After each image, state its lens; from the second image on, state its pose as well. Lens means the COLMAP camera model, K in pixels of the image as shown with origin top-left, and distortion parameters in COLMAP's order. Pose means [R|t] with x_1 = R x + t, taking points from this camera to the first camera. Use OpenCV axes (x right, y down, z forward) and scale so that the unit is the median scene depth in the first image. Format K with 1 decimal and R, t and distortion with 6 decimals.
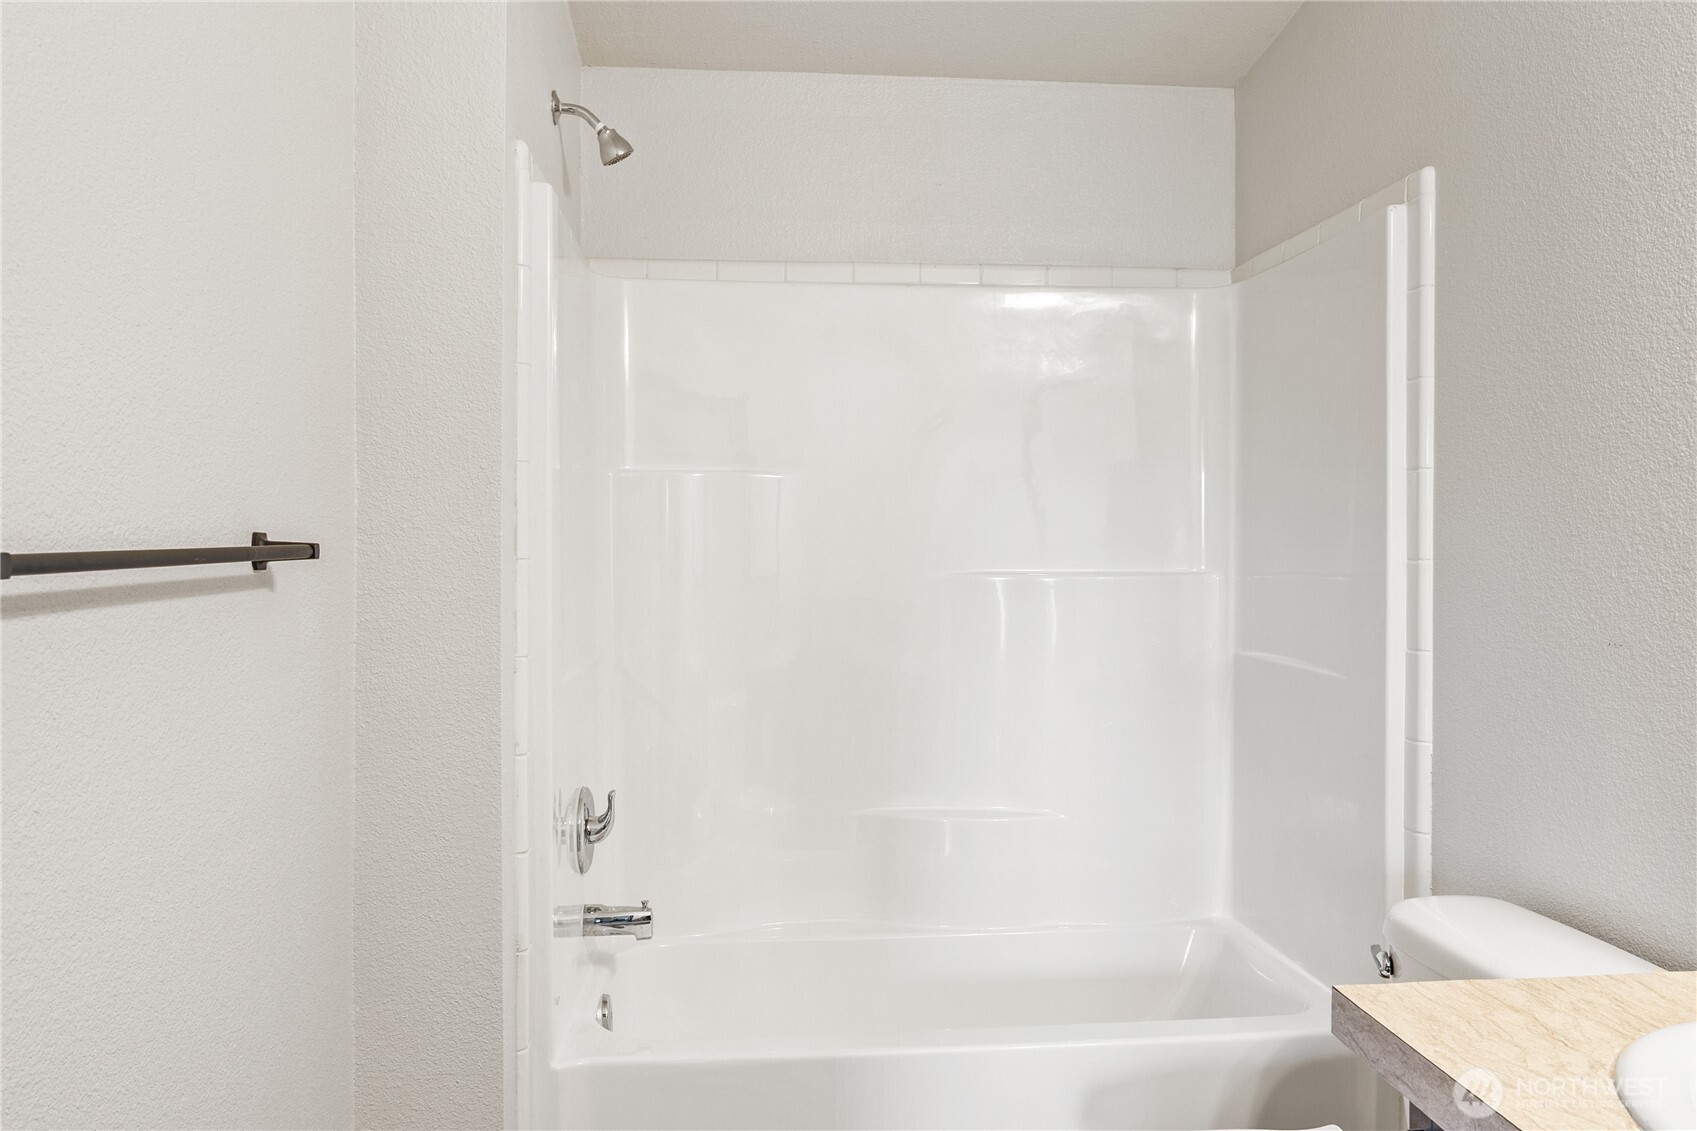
lens RADIAL K [[1217.2, 0, 851.7], [0, 1217.2, 549.7], [0, 0, 1]] dist [0.007233, 0.012795]
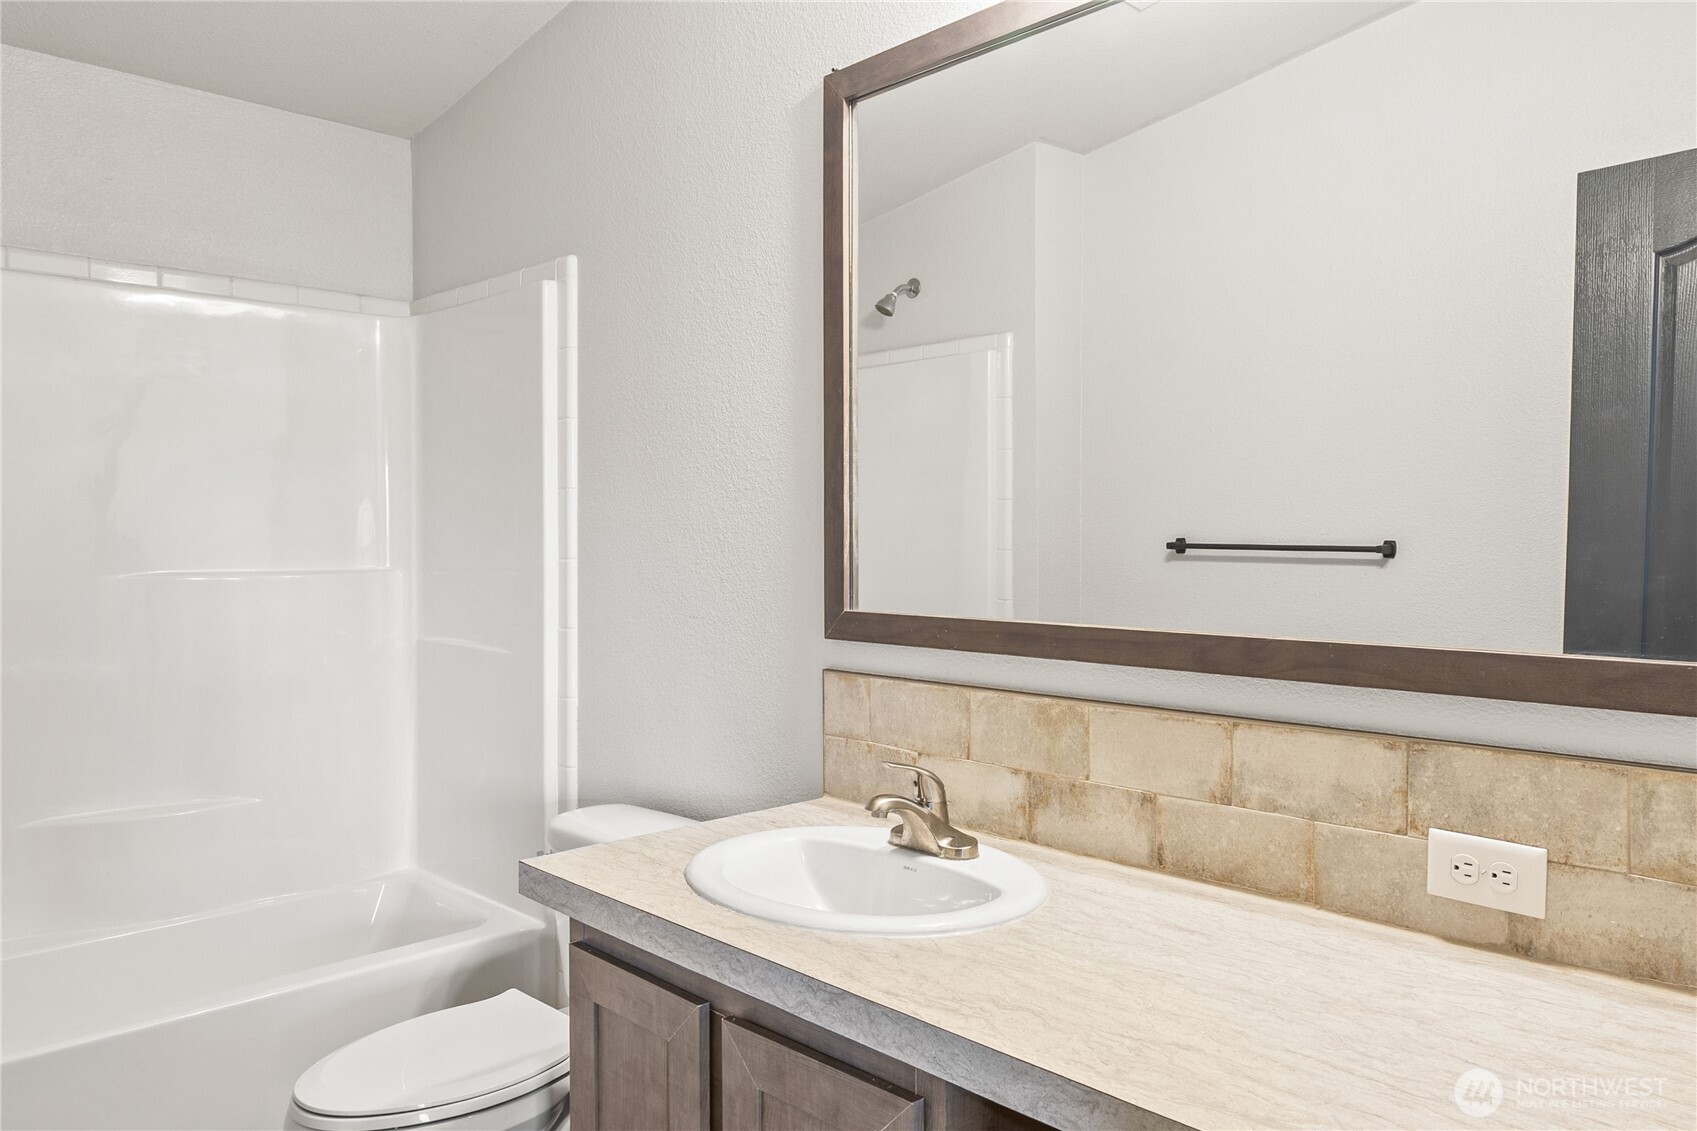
lens RADIAL K [[1217.2, 0, 845.9], [0, 1217.2, 558.4], [0, 0, 1]] dist [0.007233, 0.012795]
pose [[0.784270, -0.009023, 0.620354, -0.102890], [0.001199, 0.999914, 0.013028, -0.008130], [-0.620418, -0.009473, 0.784214, -0.192832]]
